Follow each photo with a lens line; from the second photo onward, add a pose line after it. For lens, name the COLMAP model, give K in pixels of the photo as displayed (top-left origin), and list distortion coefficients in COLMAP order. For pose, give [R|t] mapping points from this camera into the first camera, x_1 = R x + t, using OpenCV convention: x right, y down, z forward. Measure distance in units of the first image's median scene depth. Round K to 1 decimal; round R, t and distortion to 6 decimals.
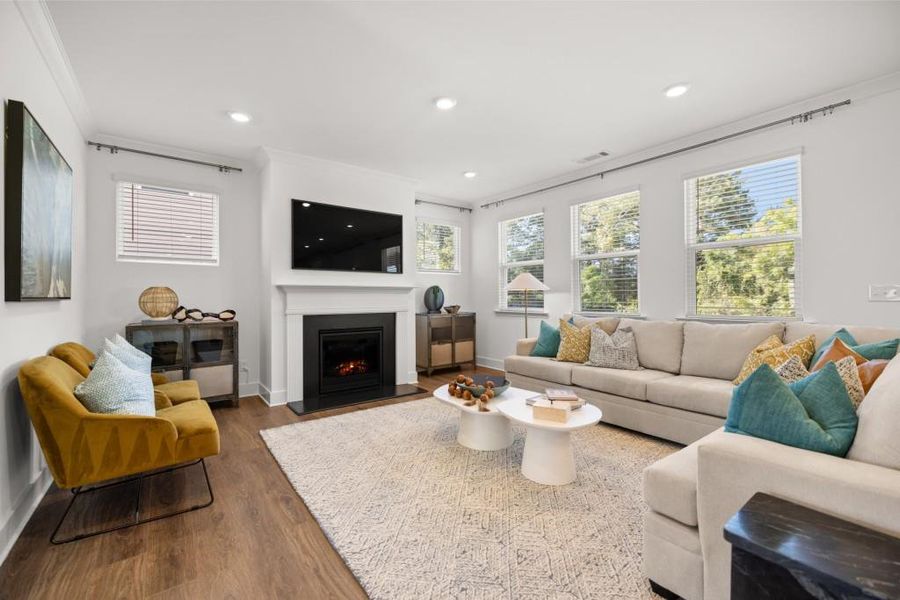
lens RADIAL K [[376.5, 0, 447.4], [0, 376.5, 295.5], [0, 0, 1]] dist [0.000919, -0.001141]
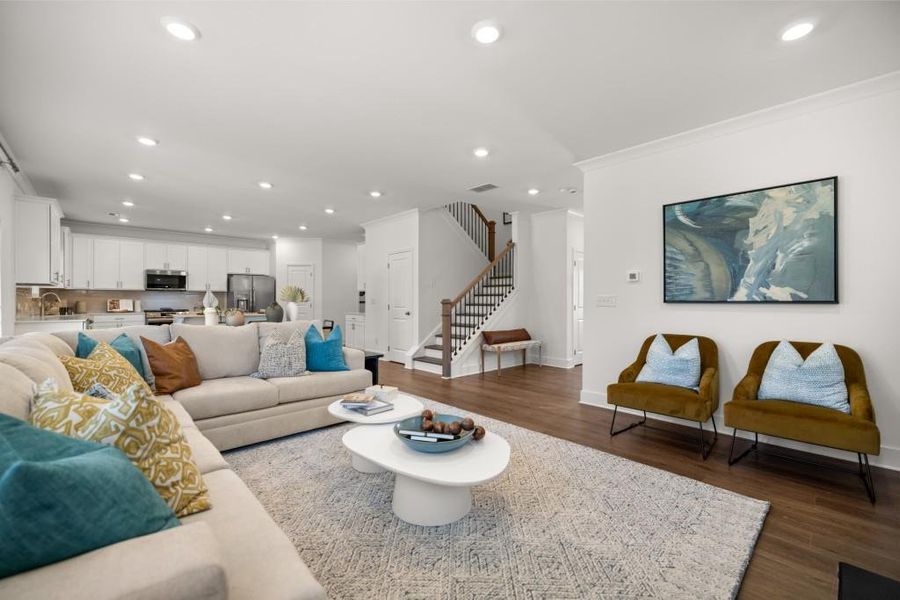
lens RADIAL K [[376.5, 0, 452.9], [0, 376.5, 297.8], [0, 0, 1]] dist [0.000919, -0.001141]
pose [[-0.991746, -0.000868, -0.128213, 0.106681], [0.000818, 0.999914, -0.013101, 0.005945], [0.128213, -0.013098, -0.991660, 1.197850]]
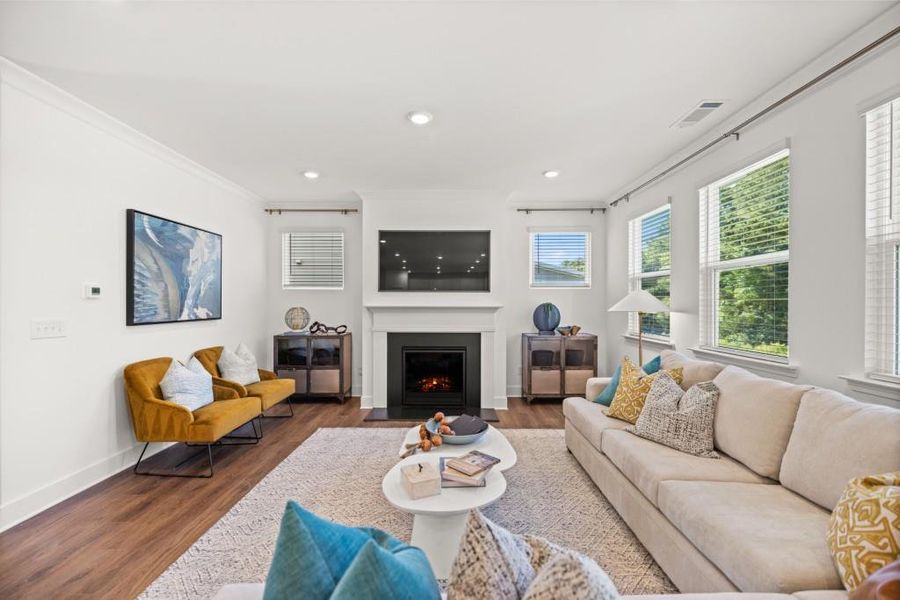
lens RADIAL K [[376.5, 0, 450.1], [0, 376.5, 304.2], [0, 0, 1]] dist [0.000919, -0.001141]
pose [[0.795963, 0.007289, -0.605302, 0.436920], [-0.001986, 0.999954, 0.009429, -0.042455], [0.605343, -0.006303, 0.795940, 0.212627]]
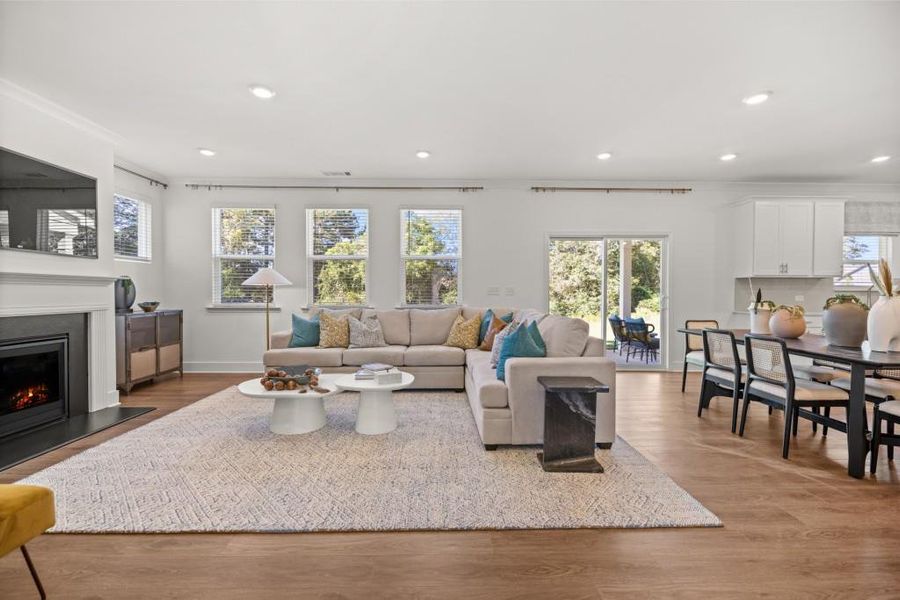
lens RADIAL K [[376.5, 0, 448.3], [0, 376.5, 297.0], [0, 0, 1]] dist [0.000919, -0.001141]
pose [[0.584831, -0.005300, 0.811138, -0.364261], [-0.007476, 0.999901, 0.011924, 0.002280], [-0.811121, -0.013037, 0.584733, 0.025927]]
